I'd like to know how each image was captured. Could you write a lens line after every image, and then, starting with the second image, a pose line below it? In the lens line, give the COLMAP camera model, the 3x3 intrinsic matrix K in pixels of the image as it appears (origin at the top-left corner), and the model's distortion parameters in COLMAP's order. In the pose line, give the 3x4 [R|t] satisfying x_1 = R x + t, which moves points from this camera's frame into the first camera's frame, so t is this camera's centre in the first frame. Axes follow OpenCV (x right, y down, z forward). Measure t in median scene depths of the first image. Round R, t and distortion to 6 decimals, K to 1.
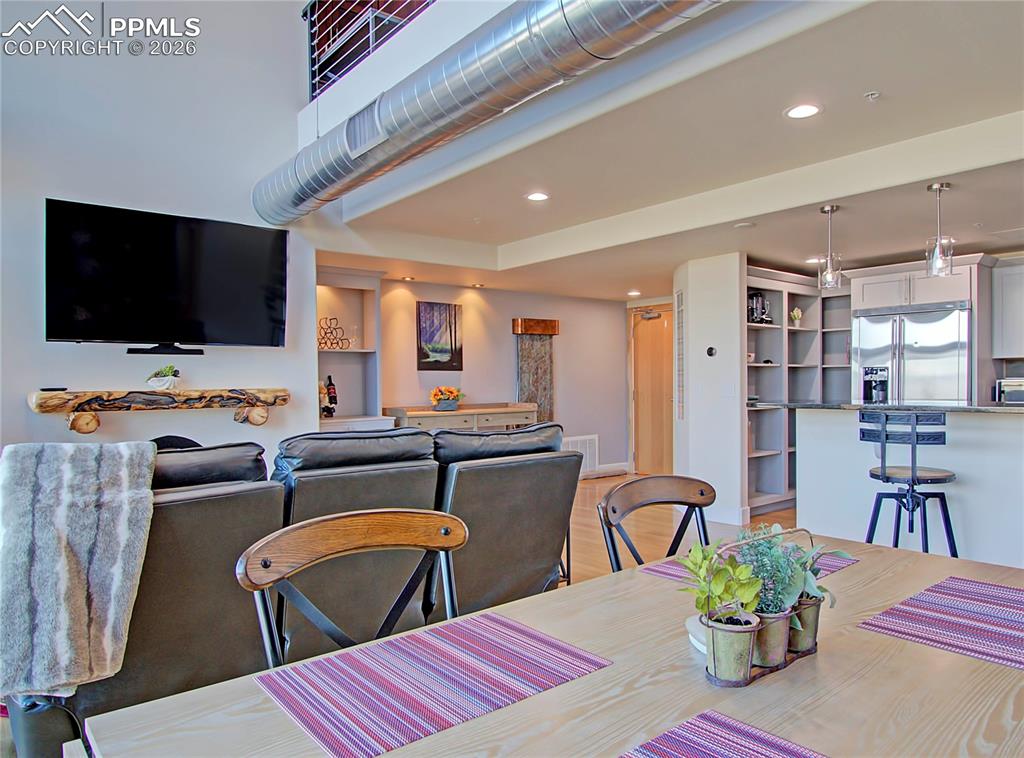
lens RADIAL K [[662.8, 0, 505.8], [0, 662.8, 399.2], [0, 0, 1]] dist [-0.034883, 0.008366]
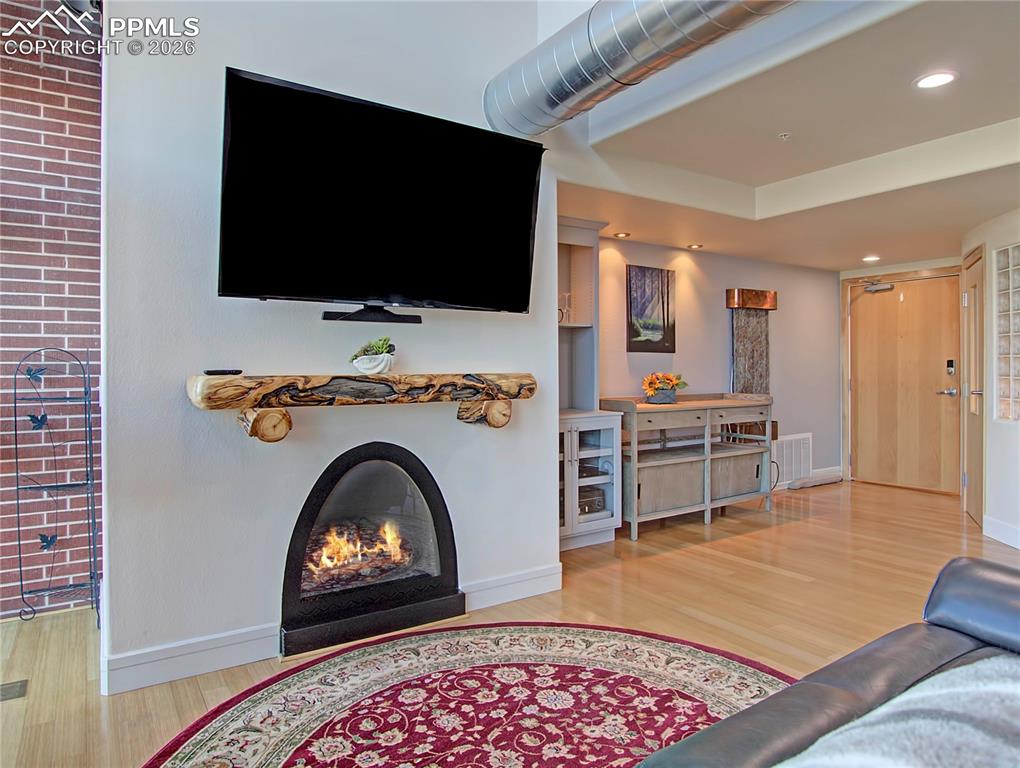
lens RADIAL K [[646.6, 0, 510.3], [0, 646.6, 366.0], [0, 0, 1]] dist [-0.034296, 0.007053]
pose [[0.993156, 0.008033, -0.116515, -0.266157], [-0.011330, 0.999553, -0.027660, -0.005036], [0.116241, 0.028791, 0.992804, 0.316707]]
